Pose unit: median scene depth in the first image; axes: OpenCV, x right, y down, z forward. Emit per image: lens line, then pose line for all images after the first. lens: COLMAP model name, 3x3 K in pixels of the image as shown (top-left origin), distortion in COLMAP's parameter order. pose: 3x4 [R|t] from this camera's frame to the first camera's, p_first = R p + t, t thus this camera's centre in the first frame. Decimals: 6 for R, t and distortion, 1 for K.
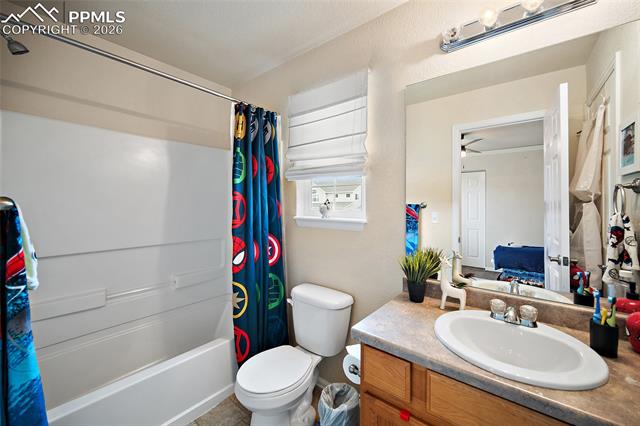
lens RADIAL K [[251.3, 0, 312.6], [0, 251.3, 191.1], [0, 0, 1]] dist [0.004509, -0.000677]
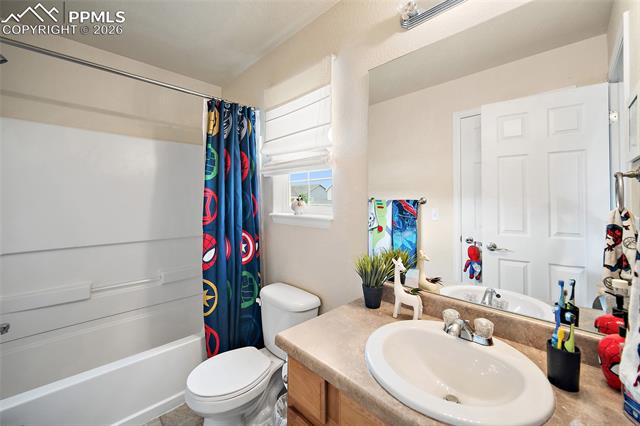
lens RADIAL K [[251.3, 0, 311.9], [0, 251.3, 186.3], [0, 0, 1]] dist [0.004509, -0.000677]
pose [[0.993672, -0.013754, -0.111475, 0.229862], [0.013063, 0.999891, -0.006932, 0.007216], [0.111558, 0.005432, 0.993743, 0.059022]]
